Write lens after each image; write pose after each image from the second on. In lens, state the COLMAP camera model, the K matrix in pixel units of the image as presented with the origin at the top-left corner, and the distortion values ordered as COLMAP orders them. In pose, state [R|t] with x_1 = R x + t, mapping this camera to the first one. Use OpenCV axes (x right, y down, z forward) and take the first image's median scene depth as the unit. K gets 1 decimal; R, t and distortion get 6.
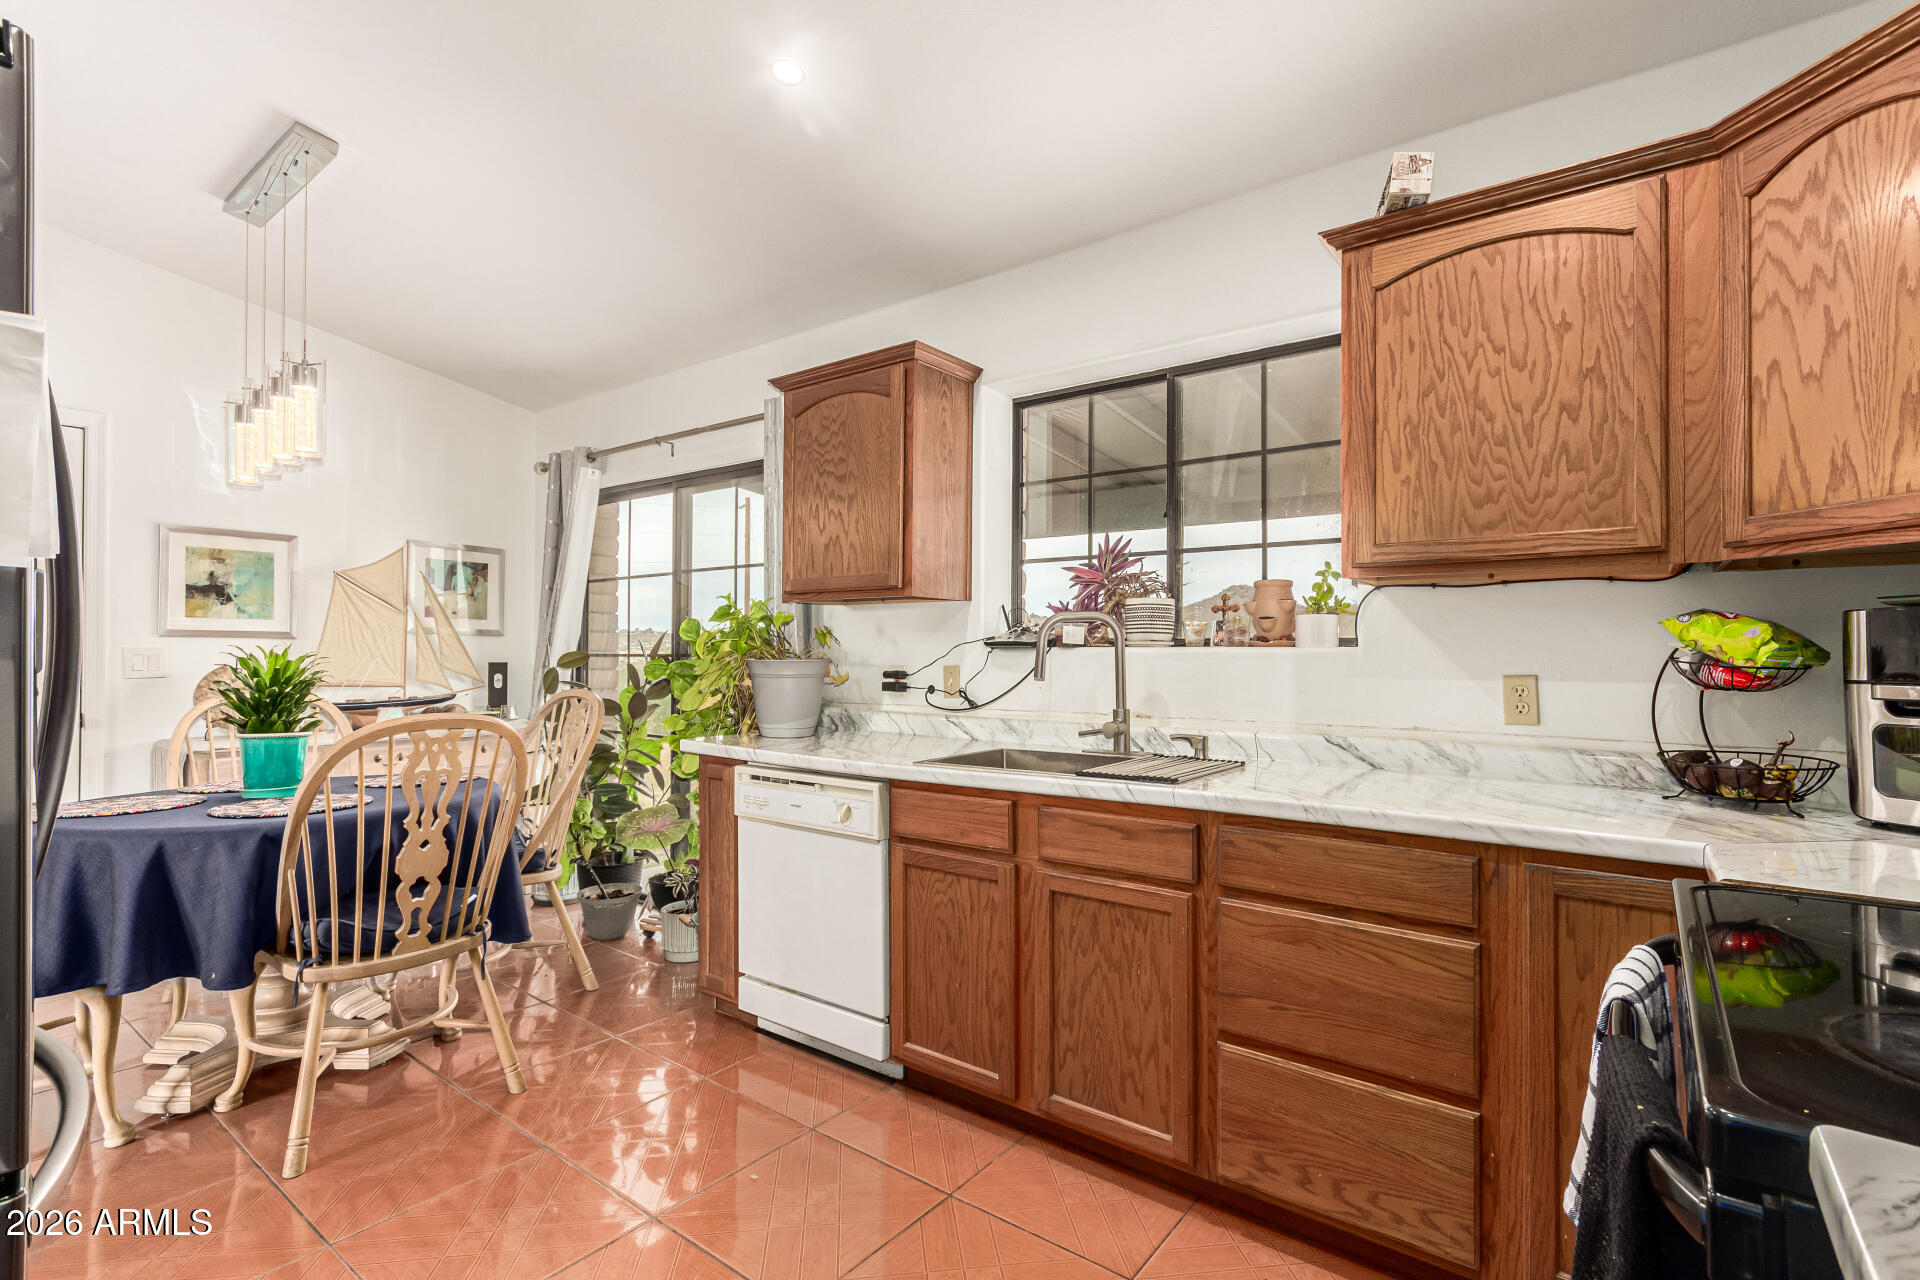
lens RADIAL K [[885.5, 0, 1000.7], [0, 885.5, 644.3], [0, 0, 1]] dist [0.001884, 0.000288]
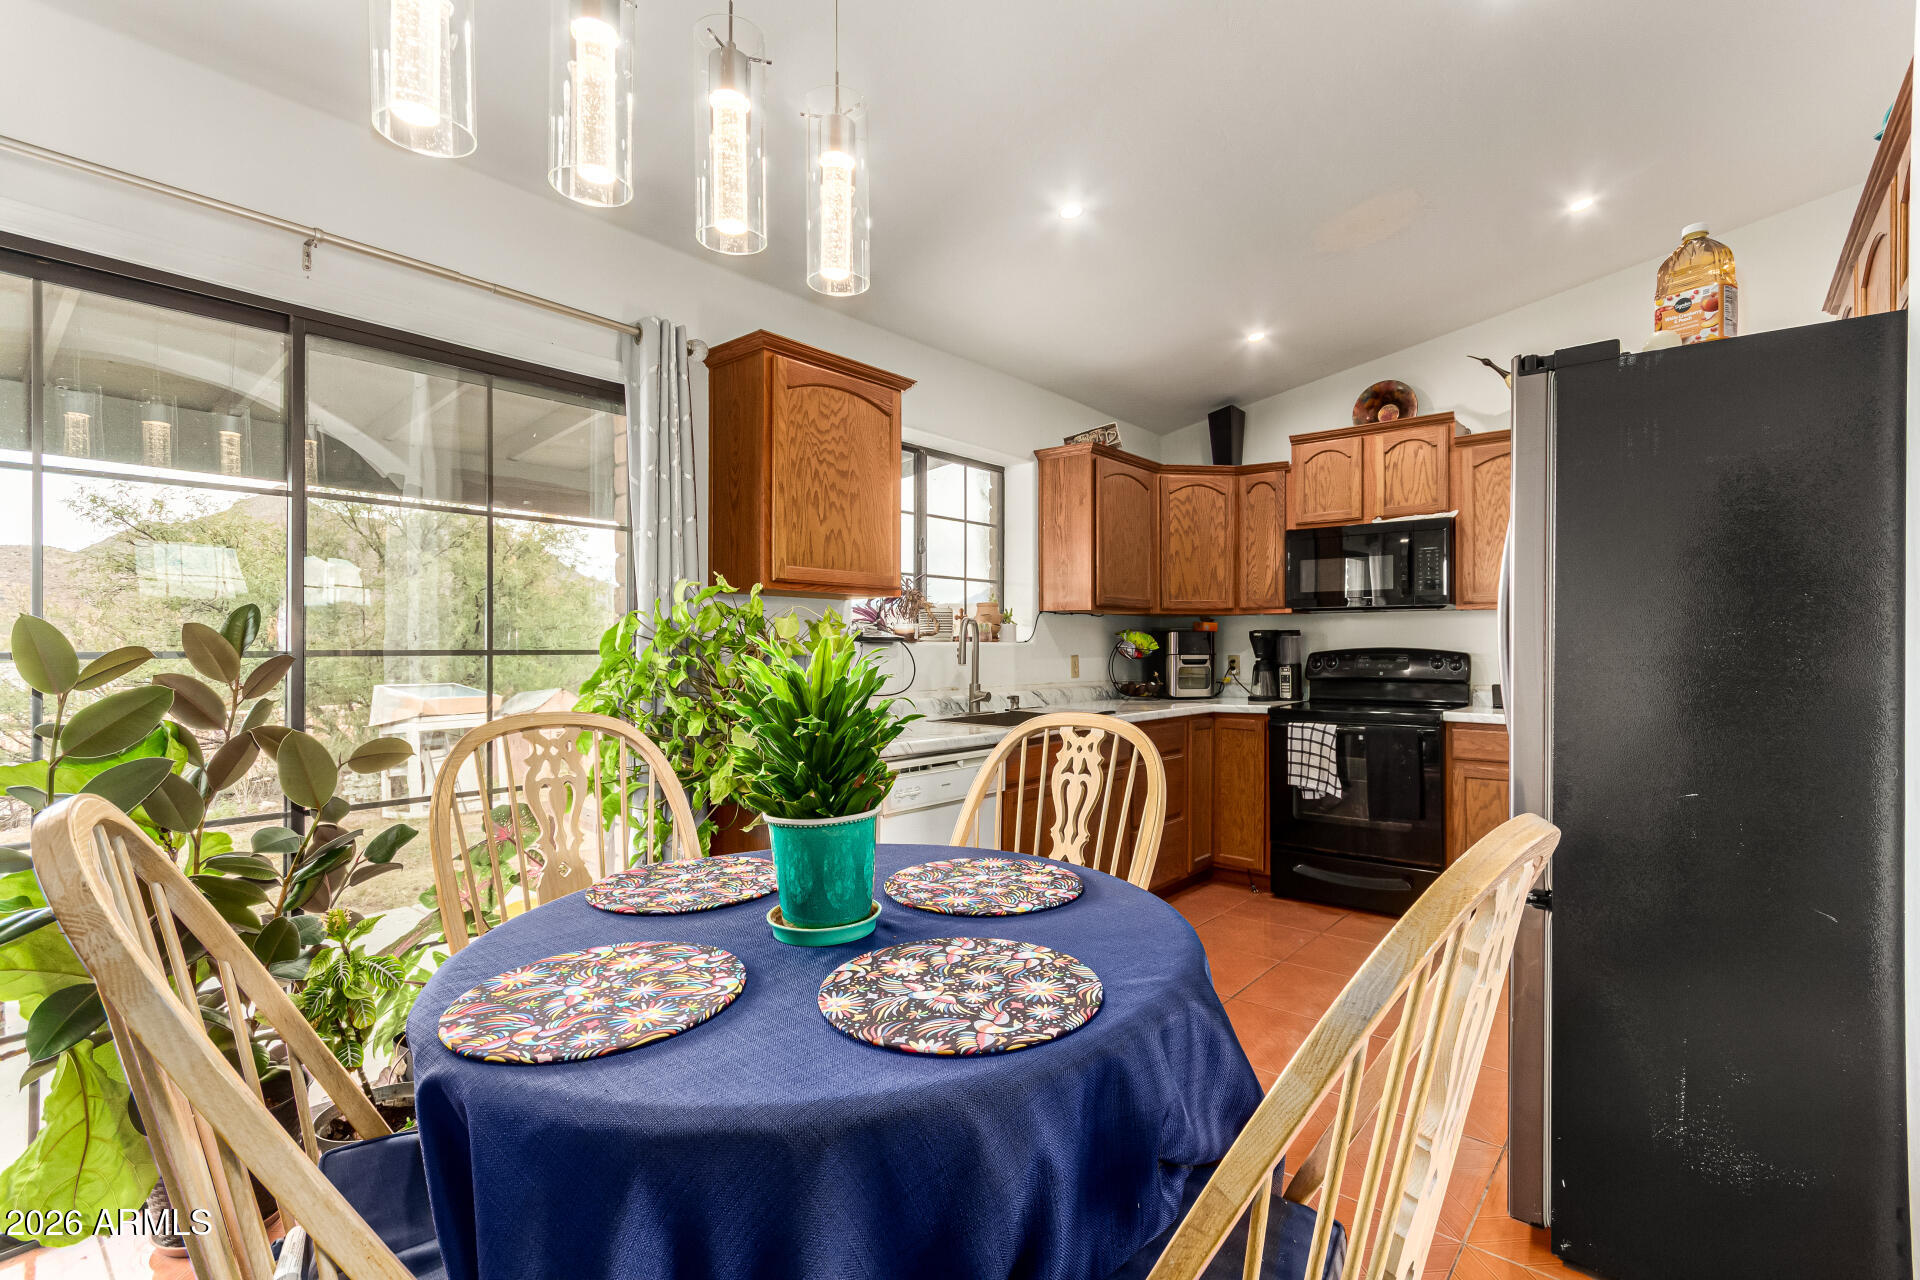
lens RADIAL K [[885.5, 0, 1000.7], [0, 885.5, 644.3], [0, 0, 1]] dist [0.001884, 0.000288]
pose [[0.048669, -0.001047, 0.998814, -1.290742], [-0.008845, 0.999960, 0.001479, 0.003429], [-0.998776, -0.008907, 0.048658, 0.845079]]
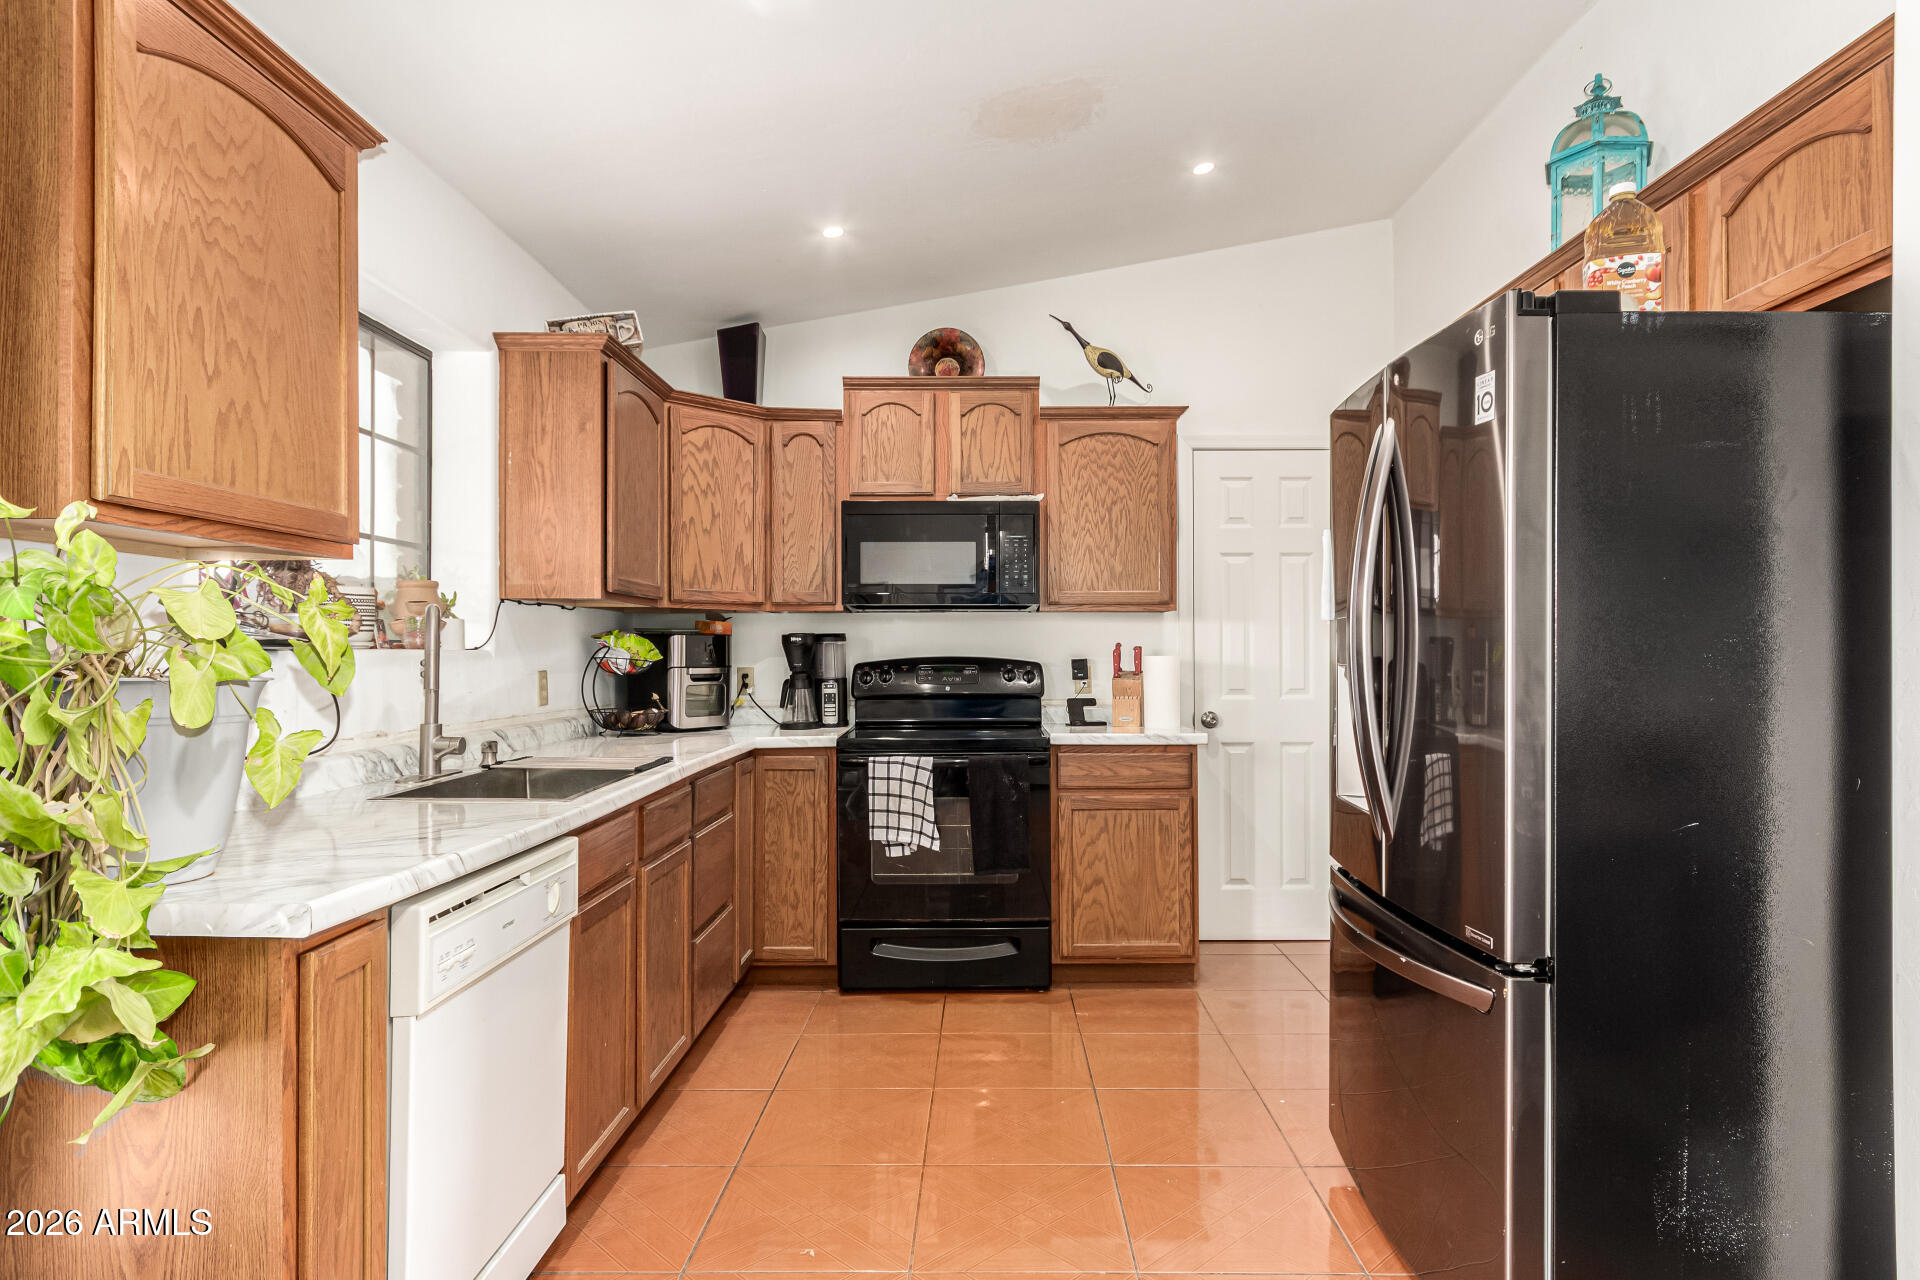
lens RADIAL K [[1071.5, 0, 993.3], [0, 1071.5, 647.6], [0, 0, 1]] dist [-0.013226, 0.020235]
pose [[-0.587353, 0.002739, 0.809326, -0.944926], [-0.006429, 0.999947, -0.008050, 0.004967], [-0.809306, -0.009931, -0.587304, 1.111891]]
